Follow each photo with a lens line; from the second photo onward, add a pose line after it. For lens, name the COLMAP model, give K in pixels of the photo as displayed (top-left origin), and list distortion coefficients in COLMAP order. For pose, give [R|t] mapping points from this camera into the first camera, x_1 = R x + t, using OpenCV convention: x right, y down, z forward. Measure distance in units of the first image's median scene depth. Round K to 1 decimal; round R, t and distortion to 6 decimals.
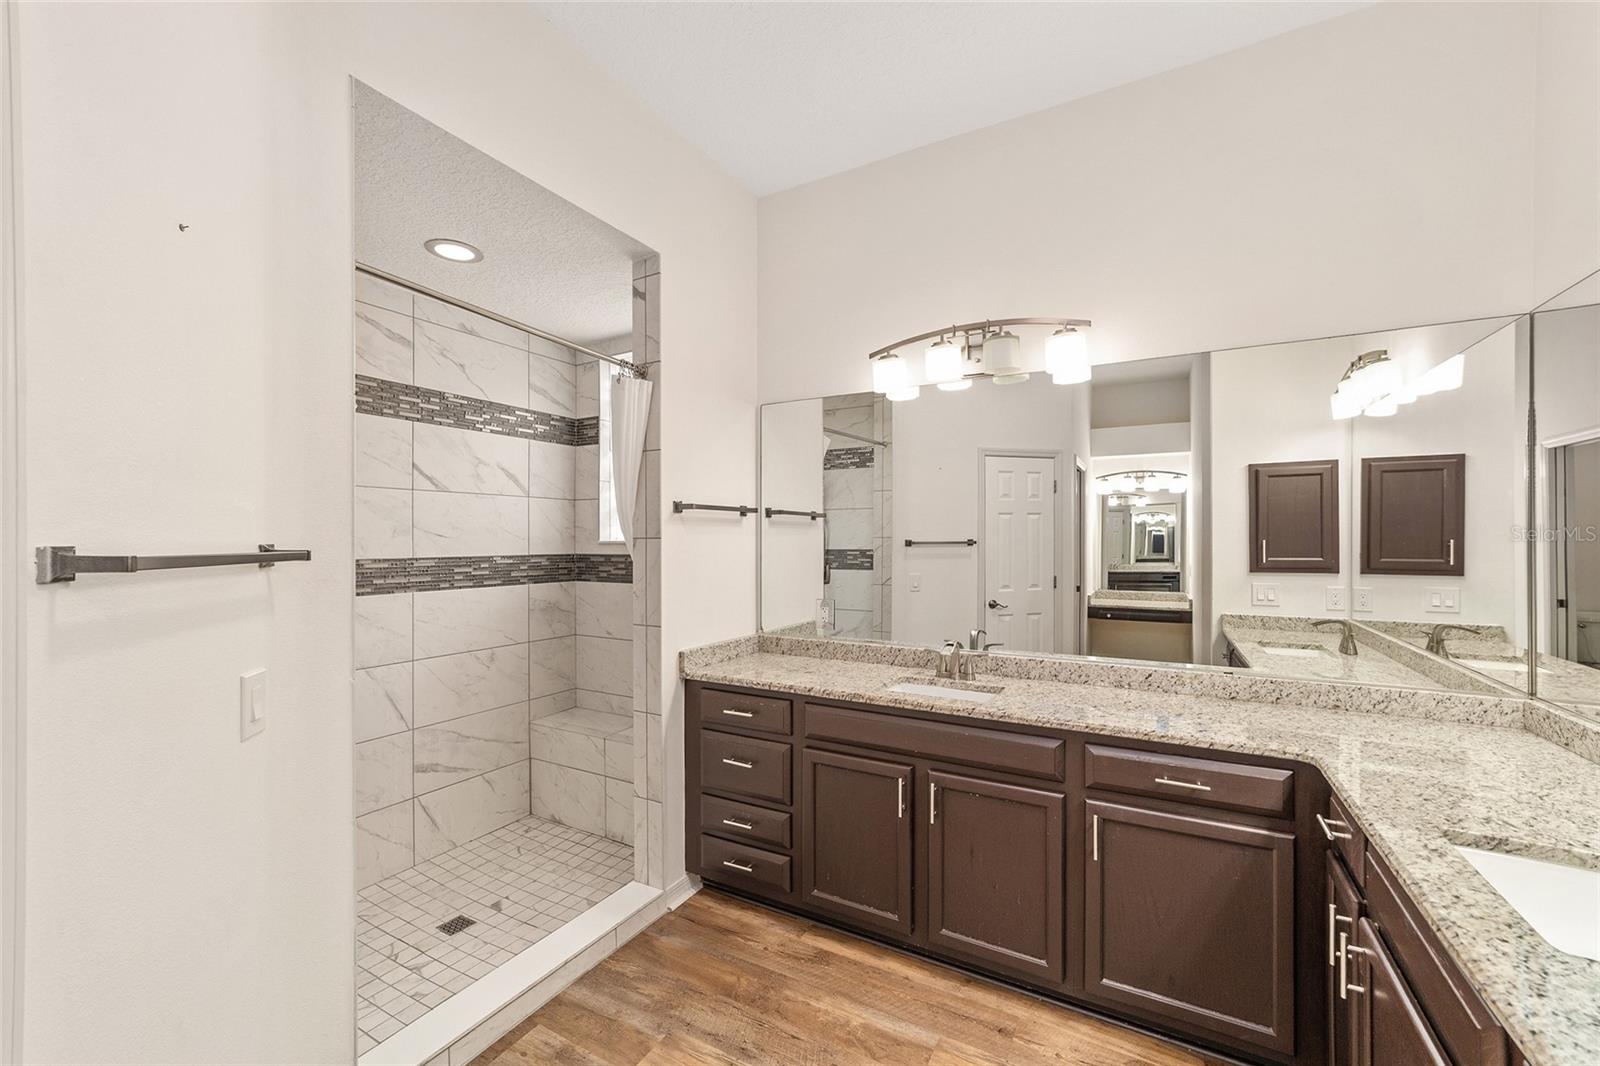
lens RADIAL K [[617.2, 0, 793.8], [0, 617.2, 538.7], [0, 0, 1]] dist [-0.012376, 0.007326]
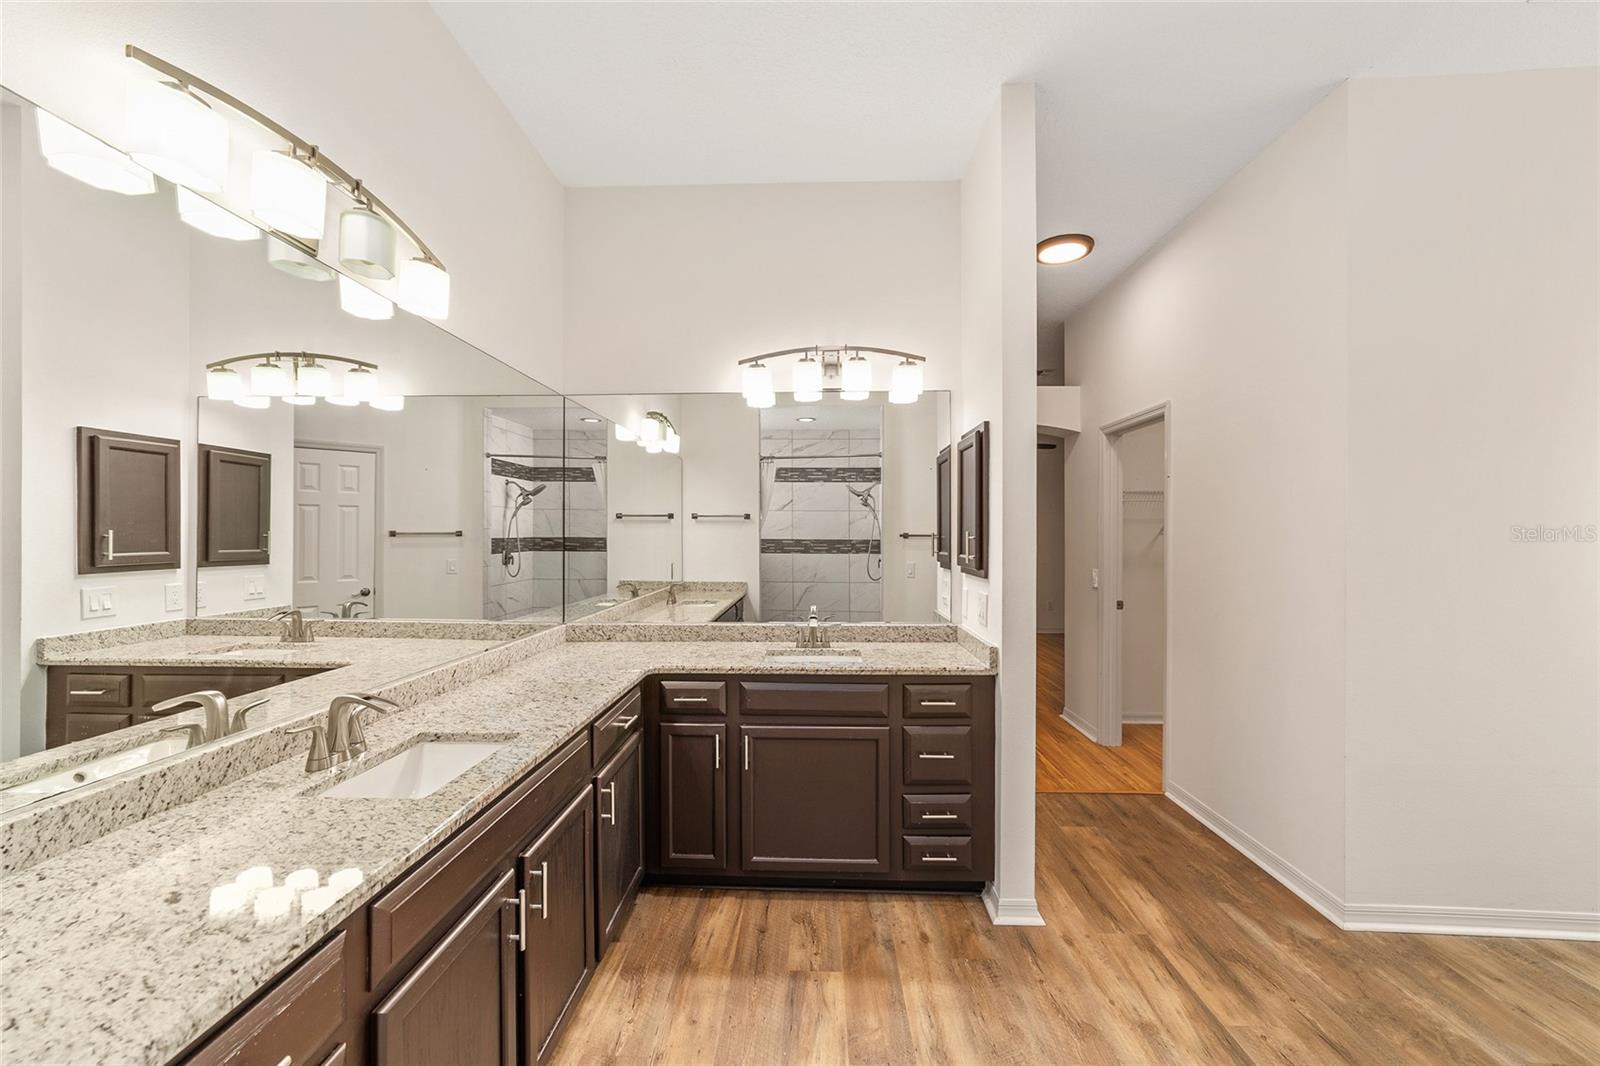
lens RADIAL K [[617.2, 0, 793.8], [0, 617.2, 538.7], [0, 0, 1]] dist [-0.012376, 0.007326]
pose [[-0.430812, 0.002398, 0.902438, -0.309610], [-0.008130, 0.999946, -0.006539, 0.011721], [-0.902405, -0.010154, -0.430769, 0.588845]]
